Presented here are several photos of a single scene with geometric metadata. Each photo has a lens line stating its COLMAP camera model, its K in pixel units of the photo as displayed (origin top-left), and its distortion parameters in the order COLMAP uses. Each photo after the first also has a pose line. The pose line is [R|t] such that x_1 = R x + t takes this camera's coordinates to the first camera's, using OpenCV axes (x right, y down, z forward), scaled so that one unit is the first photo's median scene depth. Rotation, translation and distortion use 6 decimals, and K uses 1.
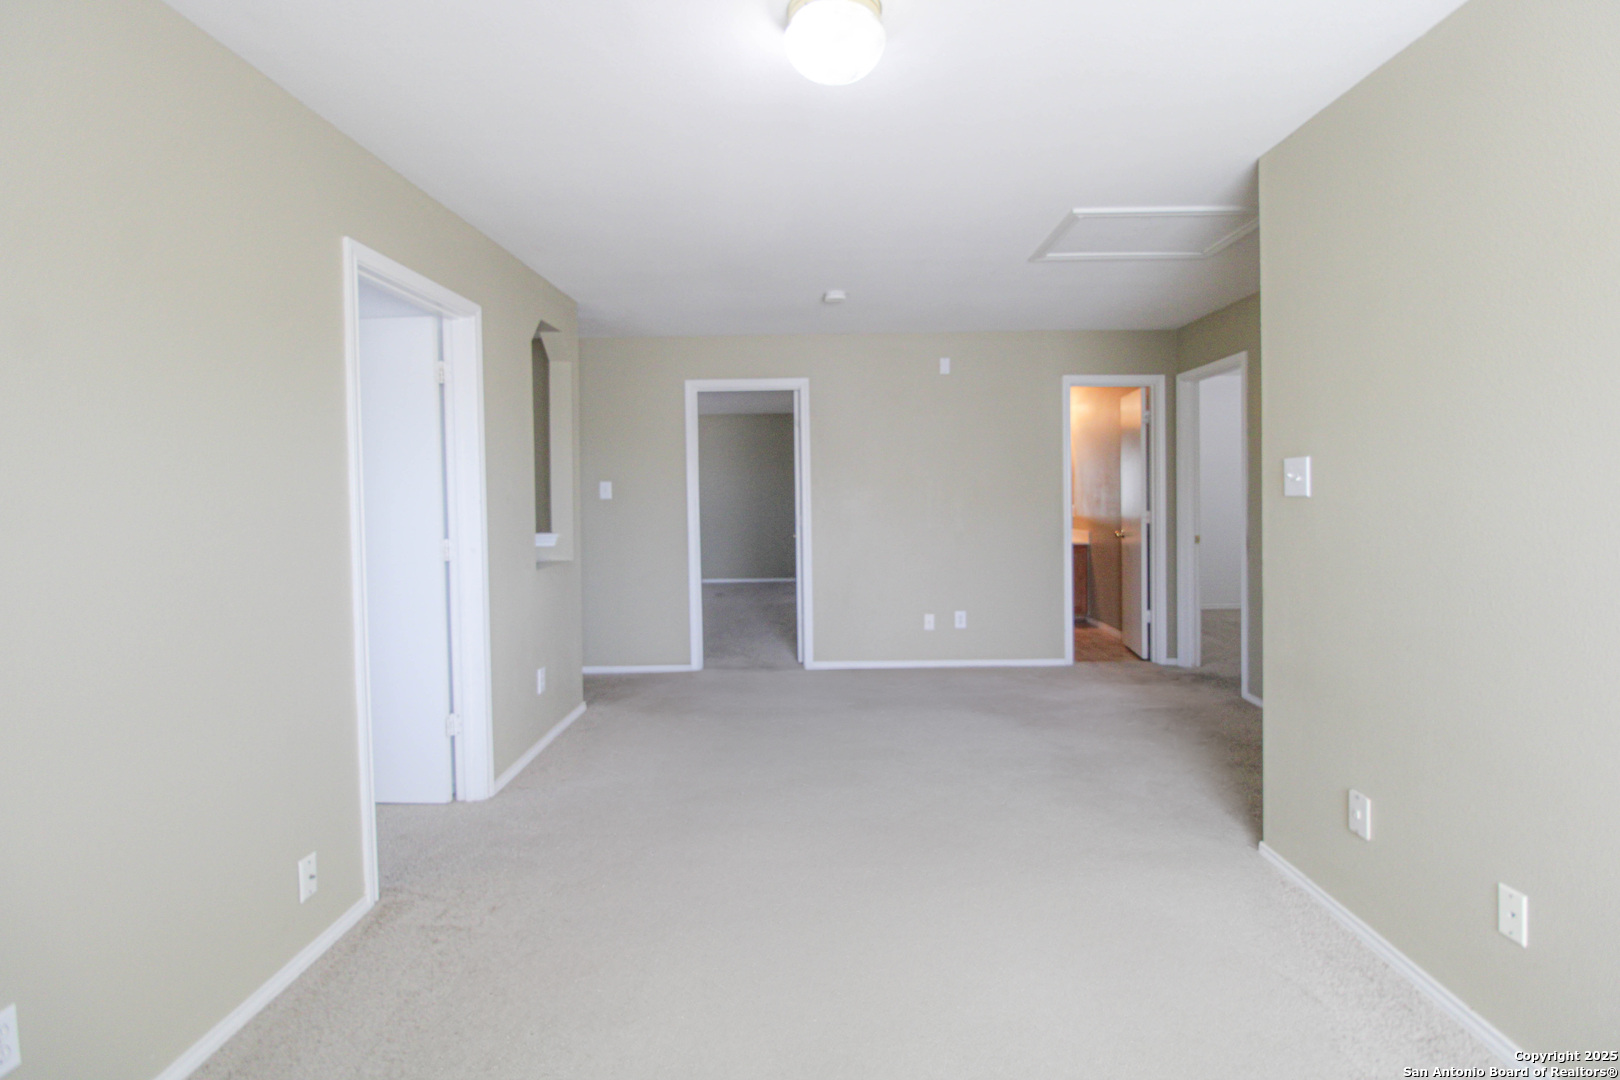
lens RADIAL K [[746.6, 0, 816.5], [0, 746.6, 519.3], [0, 0, 1]] dist [-0.000764, -0.012004]
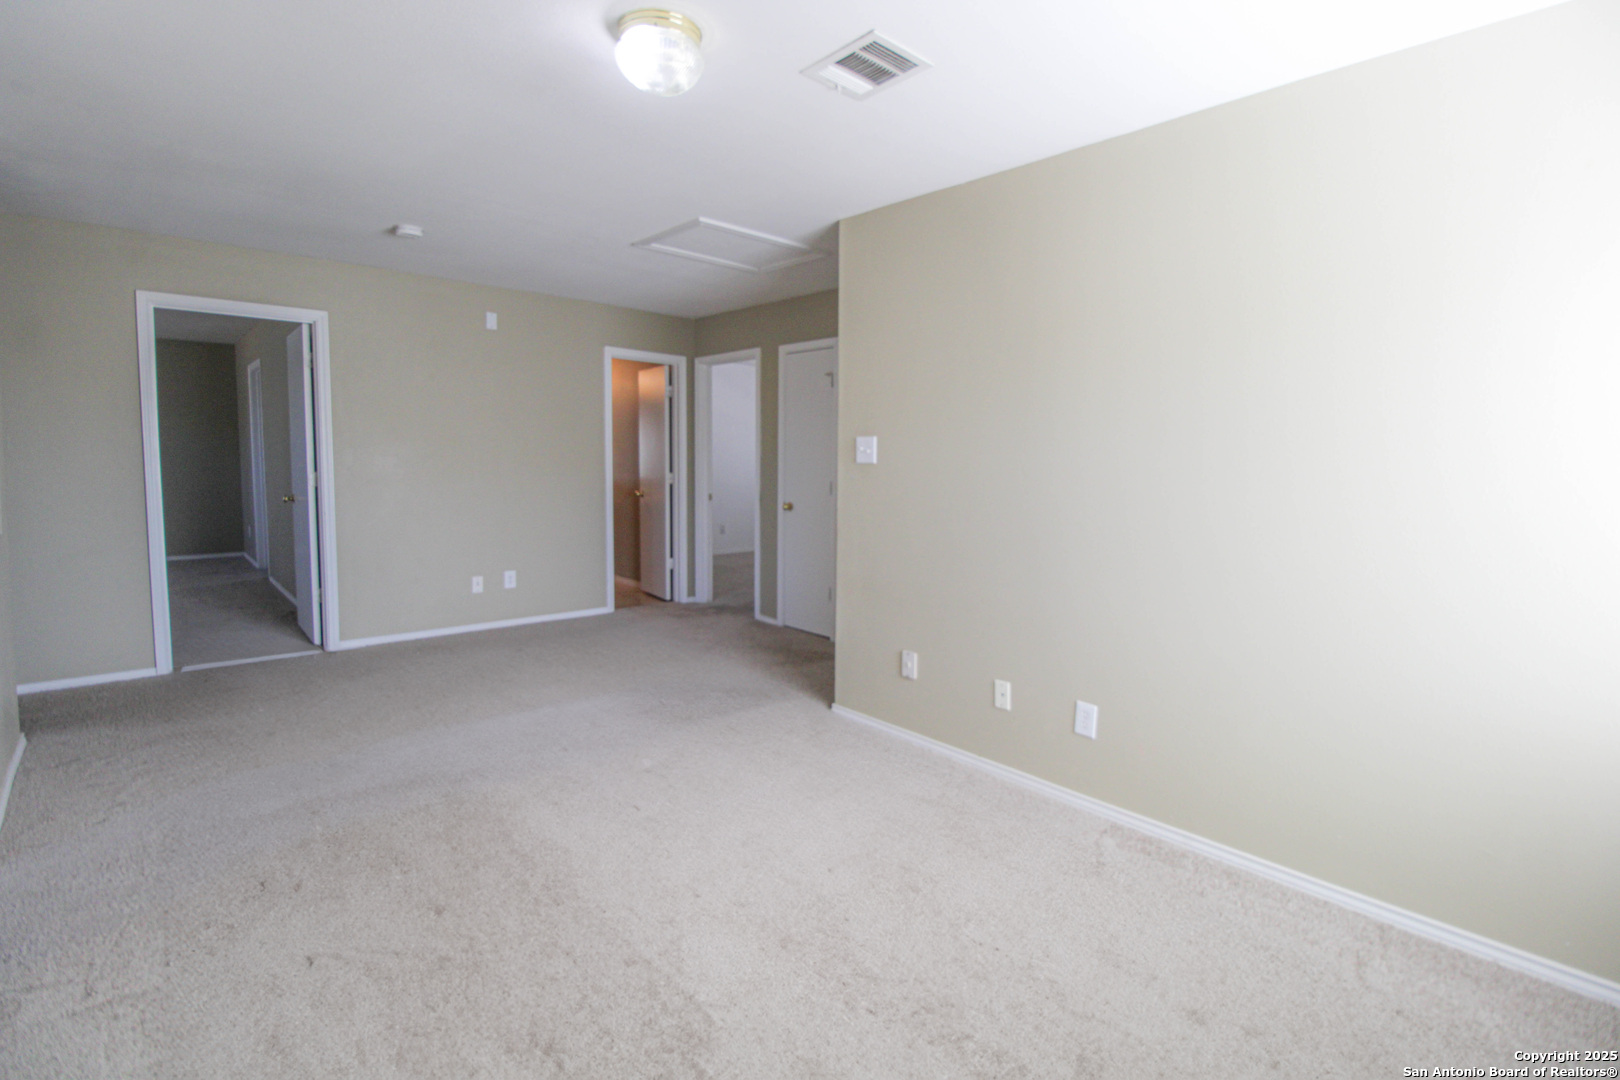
lens RADIAL K [[746.6, 0, 816.5], [0, 746.6, 519.3], [0, 0, 1]] dist [-0.000764, -0.012004]
pose [[0.736037, -0.029480, 0.676299, -0.182293], [-0.004071, 0.998840, 0.047970, 0.004181], [-0.676929, -0.038061, 0.735064, -0.010542]]
